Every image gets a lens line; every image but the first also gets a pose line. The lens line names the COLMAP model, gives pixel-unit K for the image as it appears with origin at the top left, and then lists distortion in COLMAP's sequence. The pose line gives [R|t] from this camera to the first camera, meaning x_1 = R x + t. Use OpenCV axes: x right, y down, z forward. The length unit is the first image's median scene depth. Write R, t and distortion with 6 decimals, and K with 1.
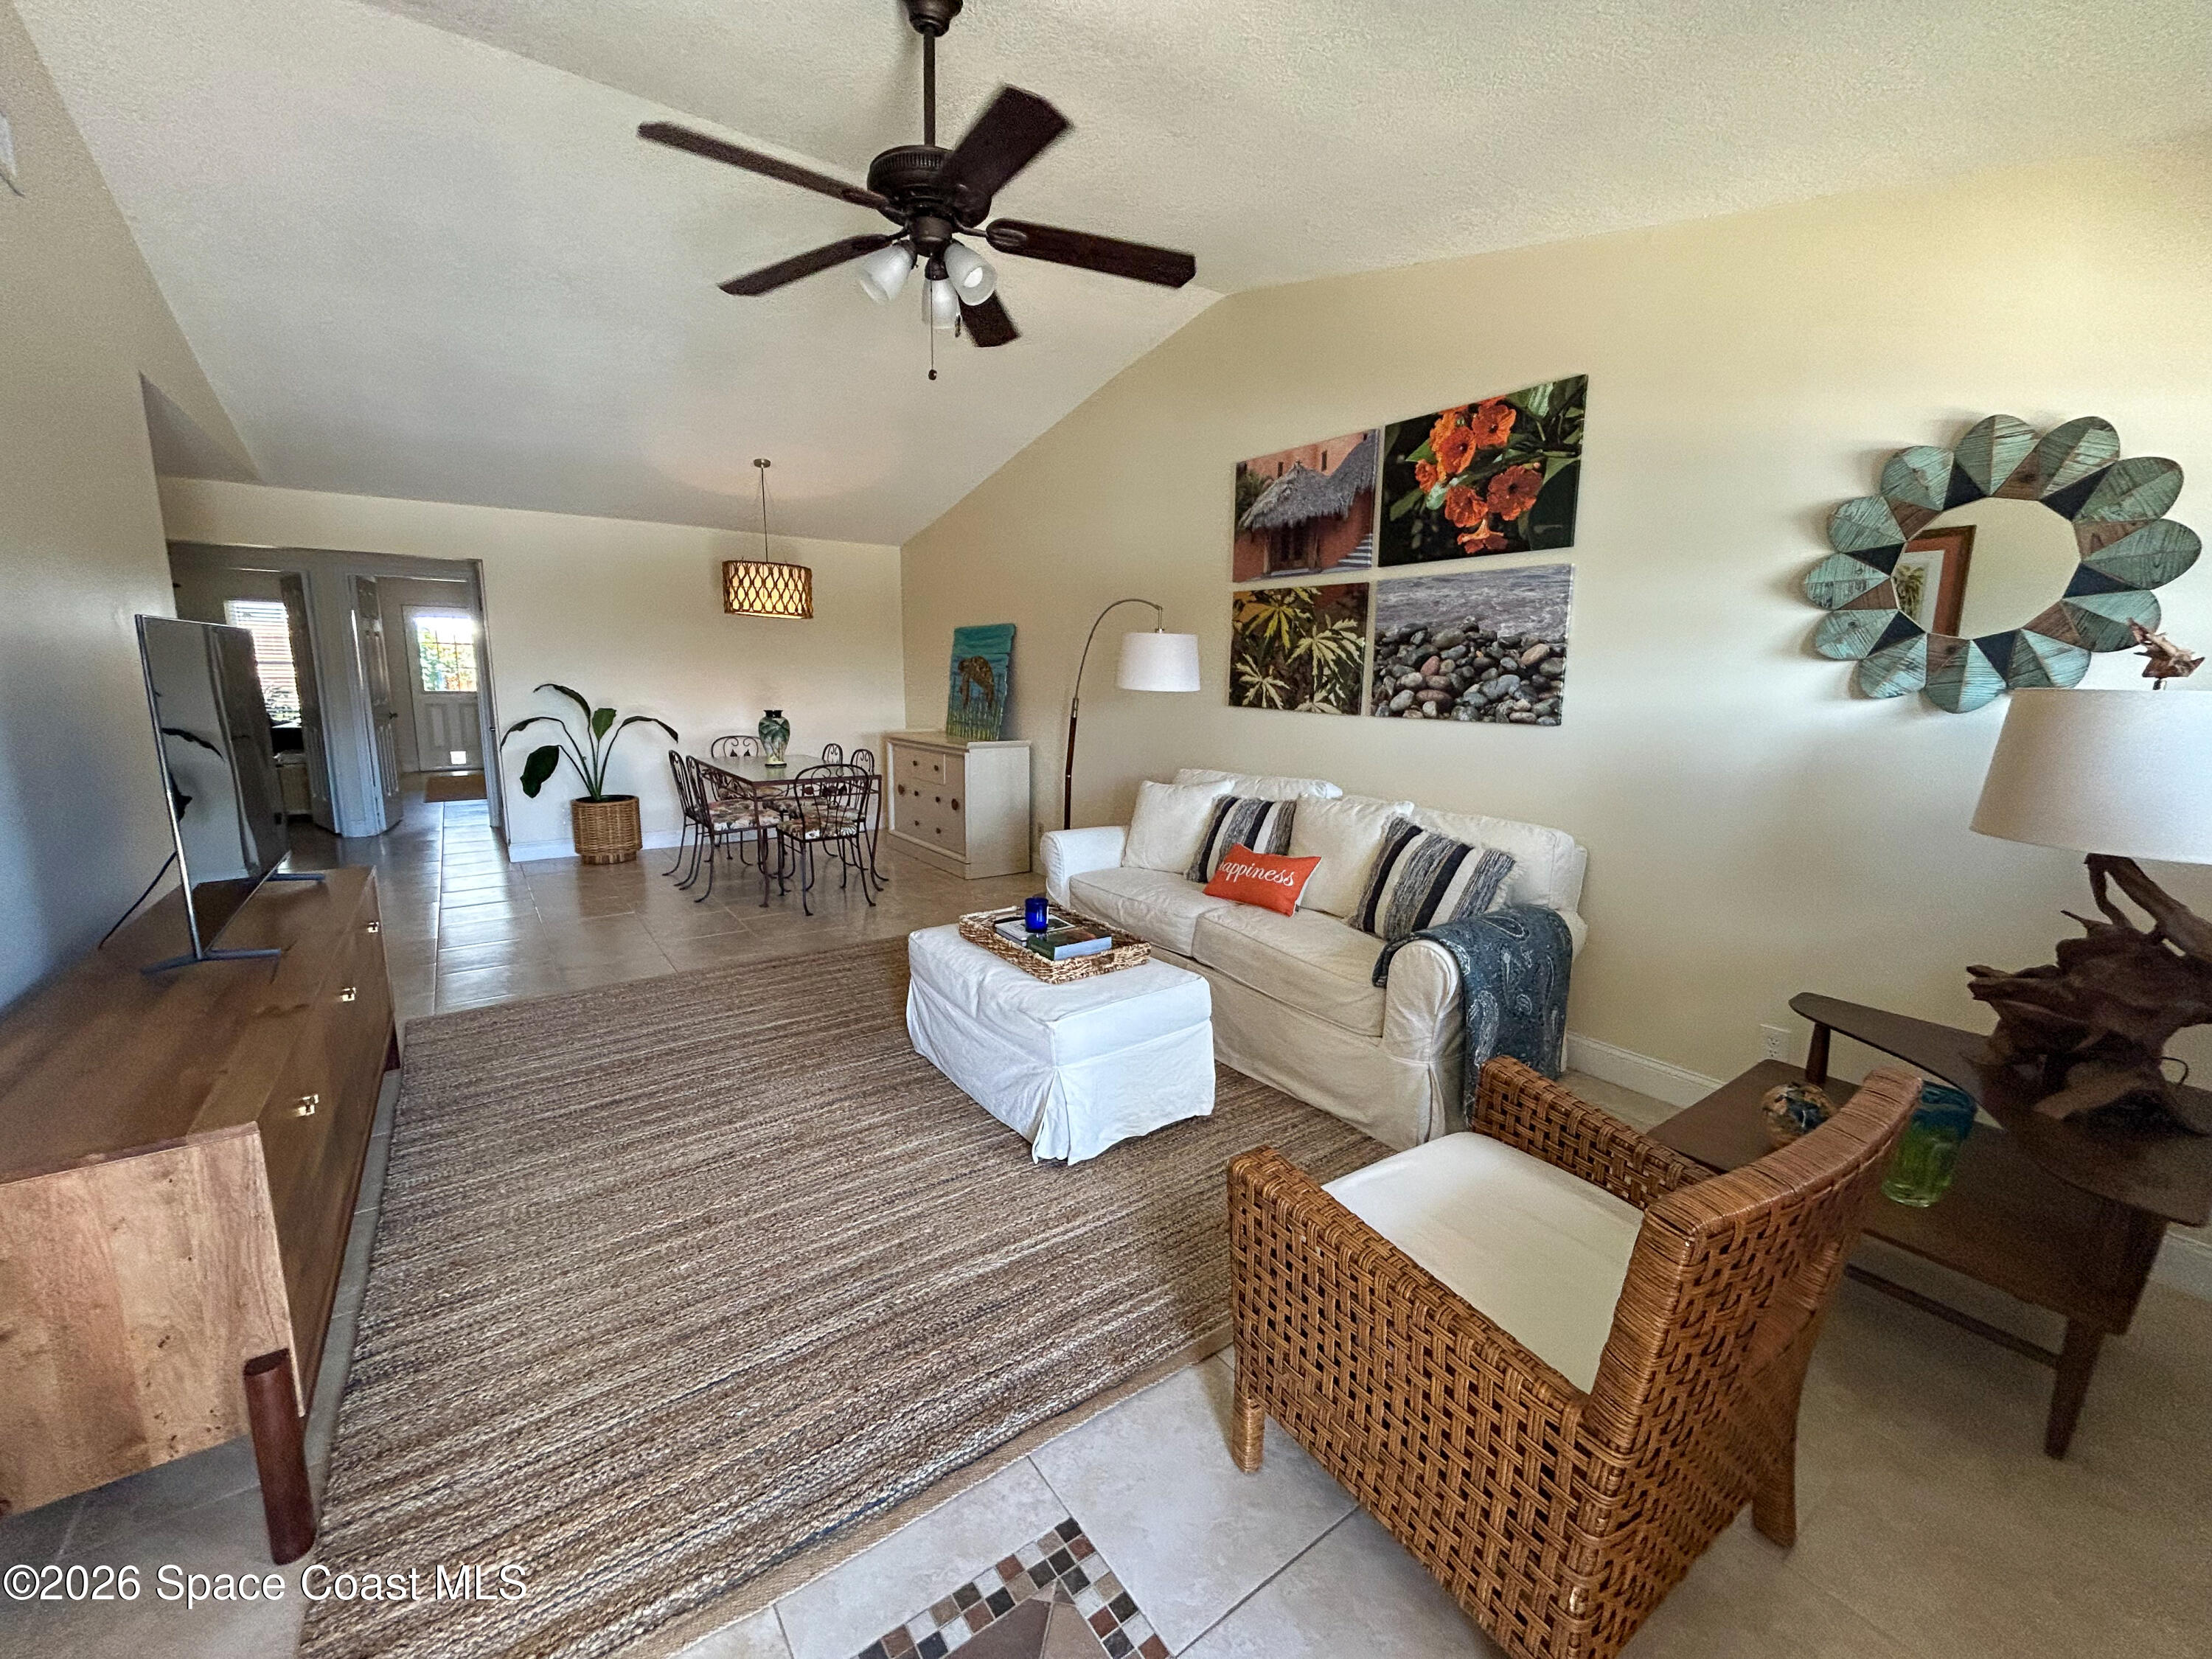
lens RADIAL K [[895.5, 0, 1110.5], [0, 895.5, 819.5], [0, 0, 1]] dist [-0.036871, 0.011680]
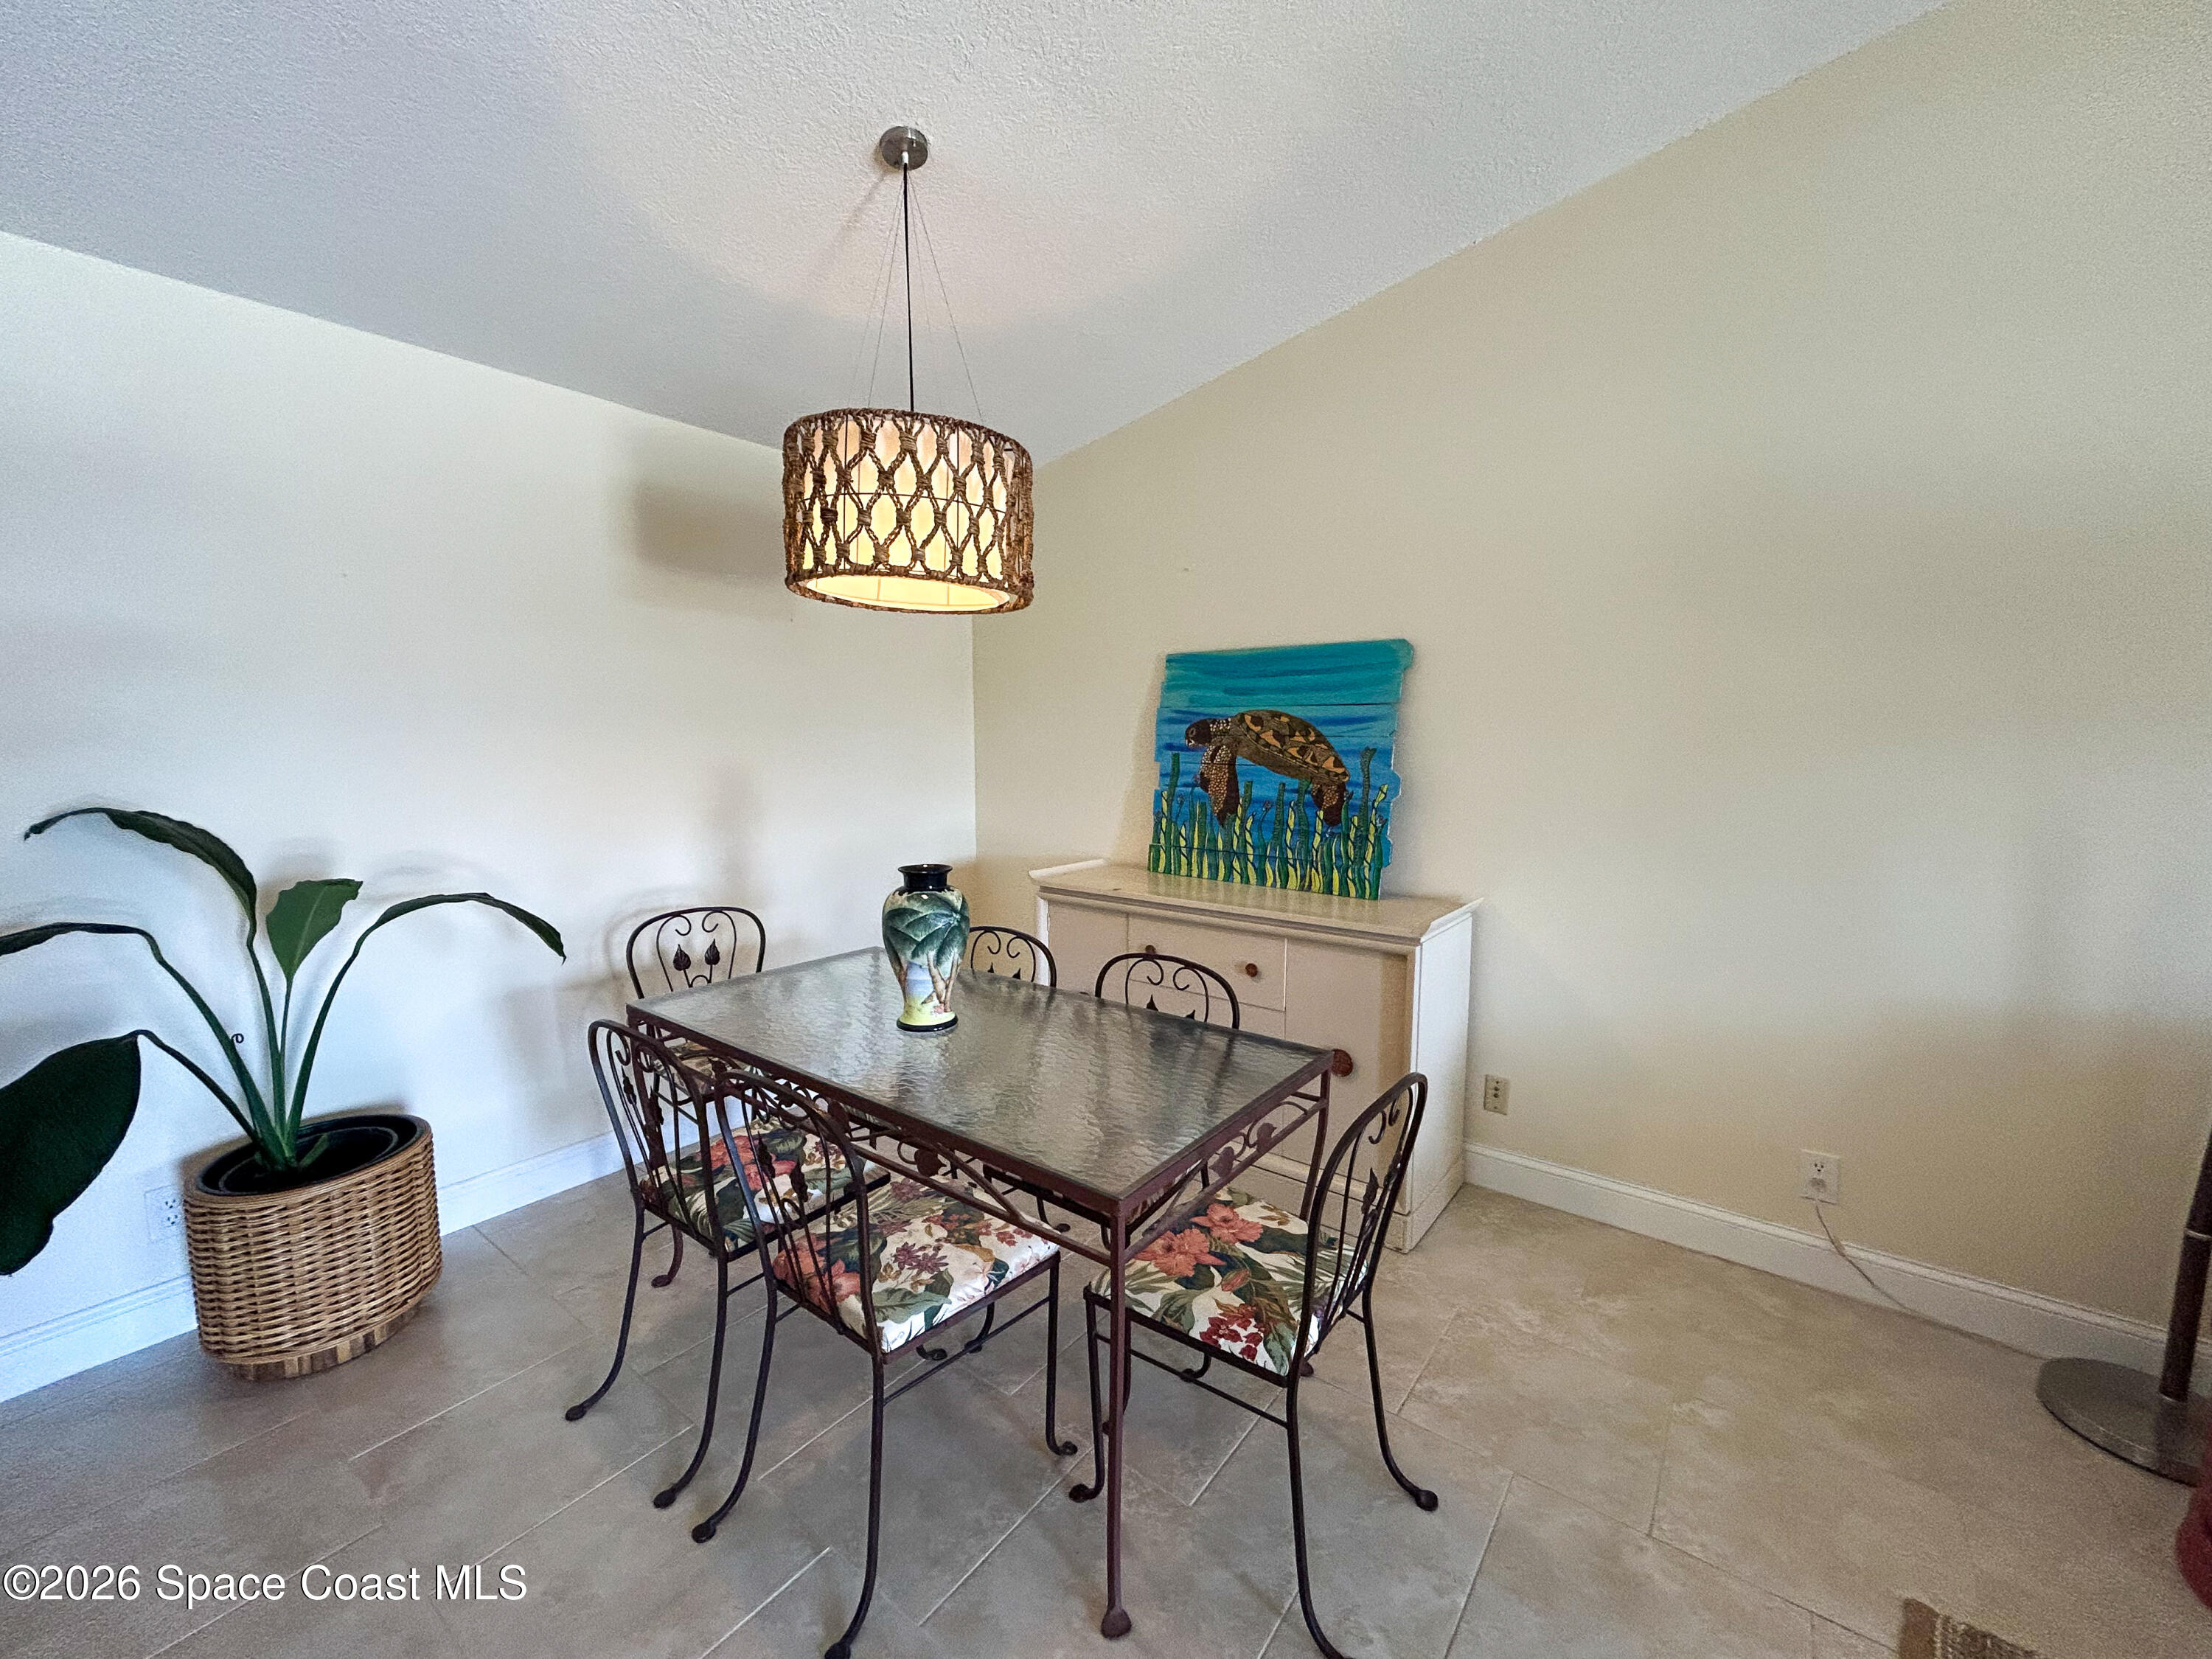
lens RADIAL K [[895.5, 0, 1110.5], [0, 895.5, 819.5], [0, 0, 1]] dist [-0.036871, 0.011680]
pose [[0.956821, -0.038727, 0.288086, -0.384842], [0.057879, 0.996622, -0.058259, -0.109609], [-0.284857, 0.072418, 0.955831, 0.613128]]
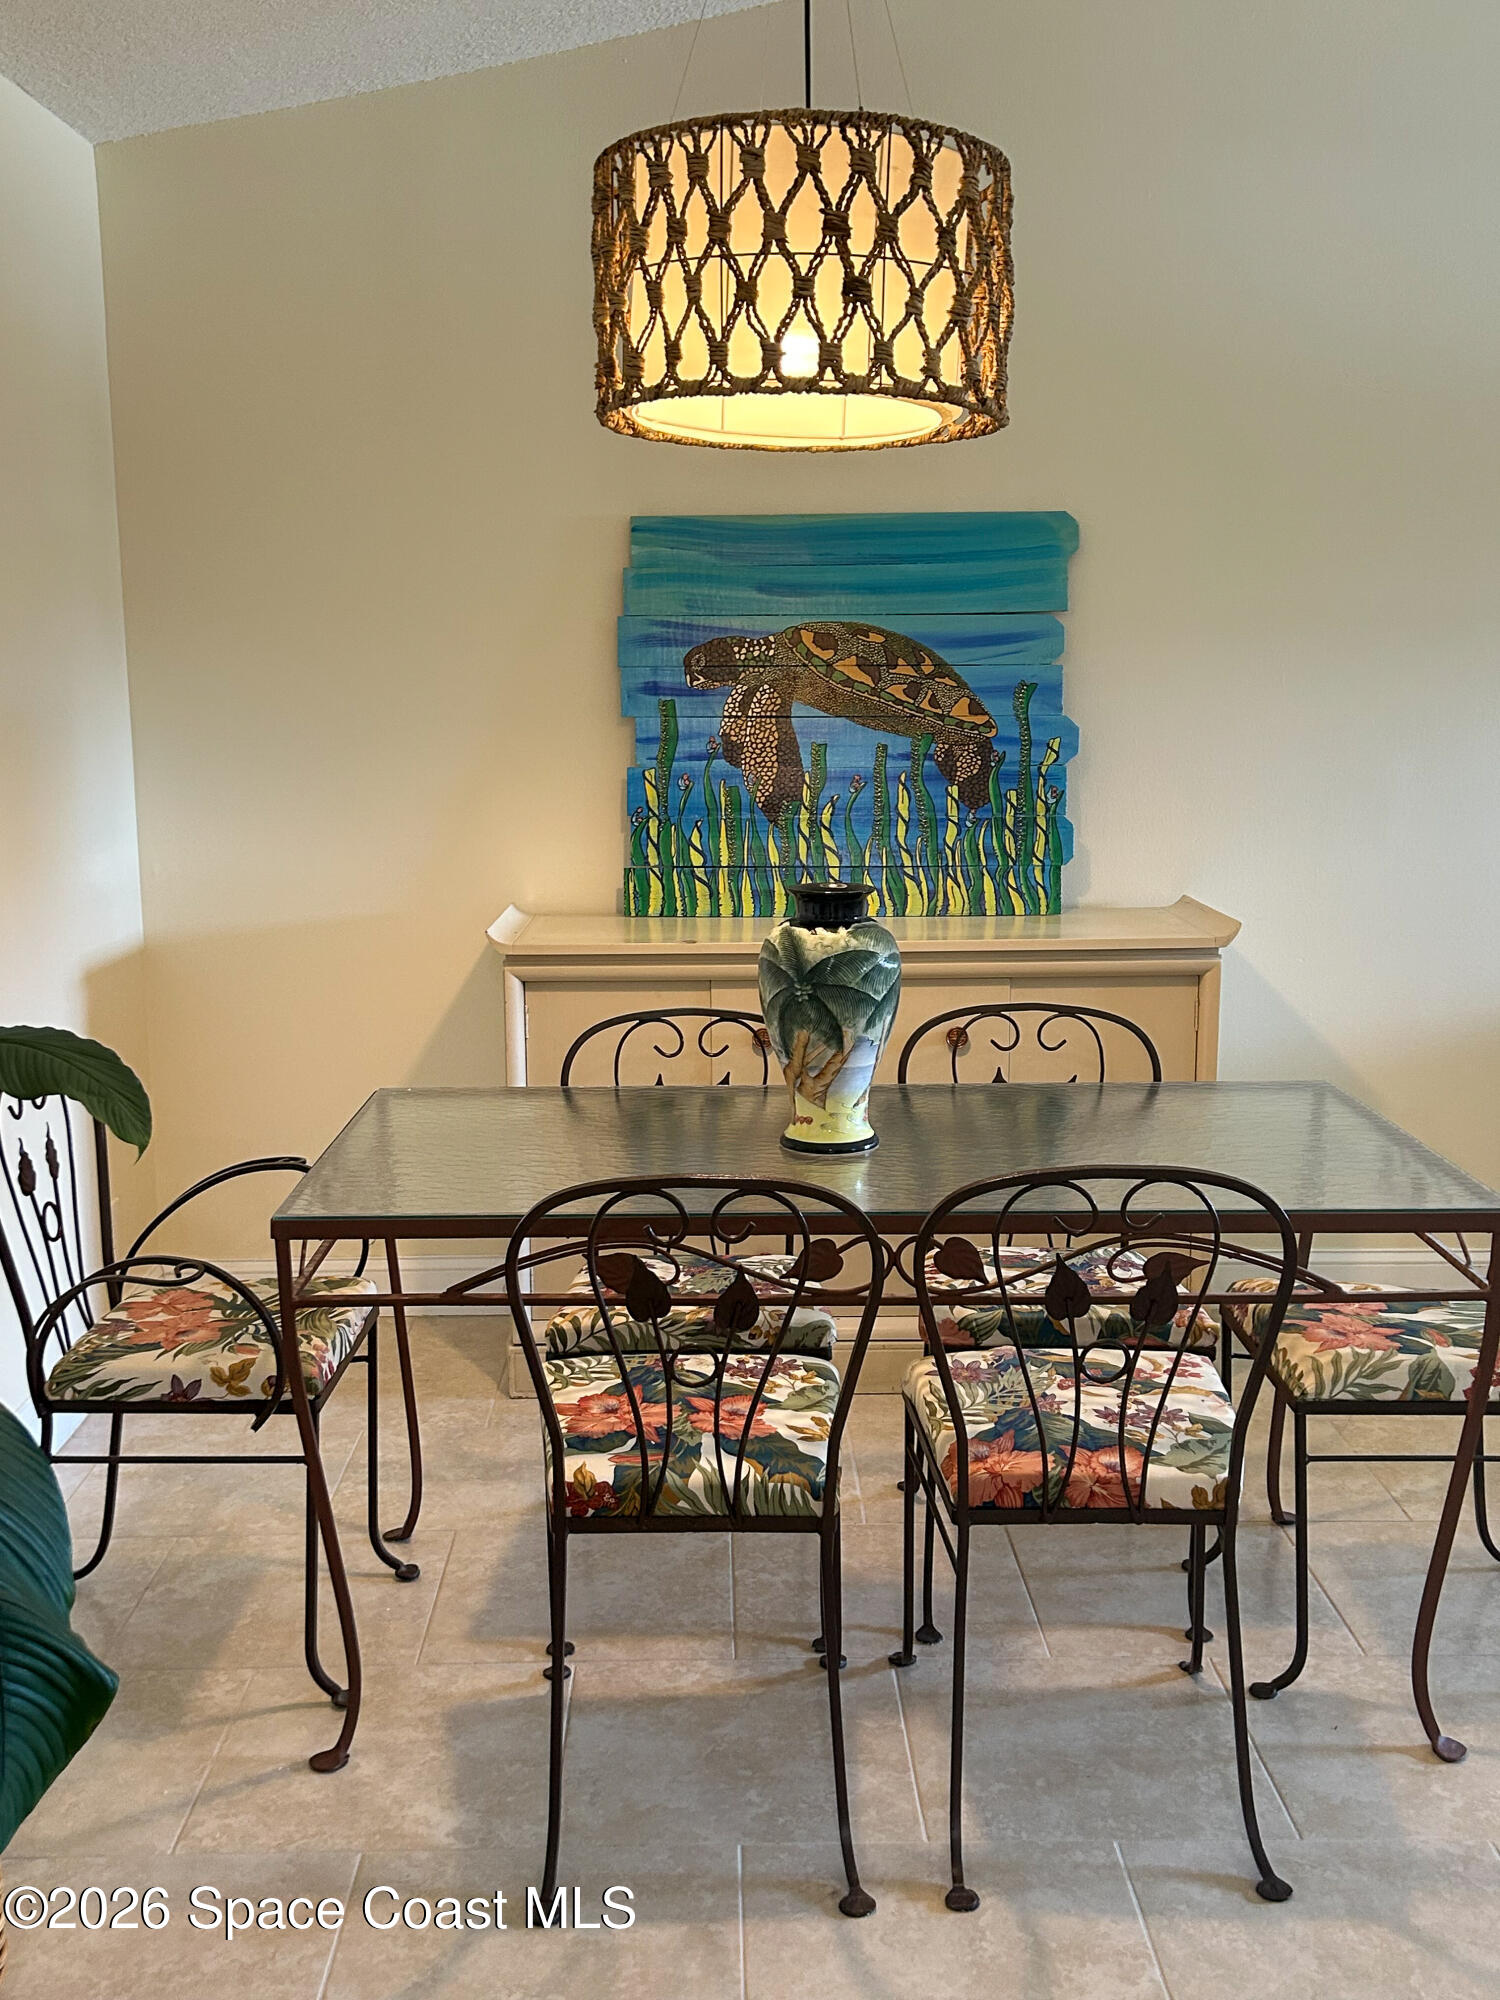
lens RADIAL K [[2011.1, 0, 750.0], [0, 2011.1, 1000.0], [0, 0, 1]] dist [0.061620, -0.013774]
pose [[0.577133, -0.153665, 0.802063, -0.727049], [0.151300, 0.985254, 0.079892, -0.128758], [-0.802512, 0.075244, 0.591872, 0.696582]]
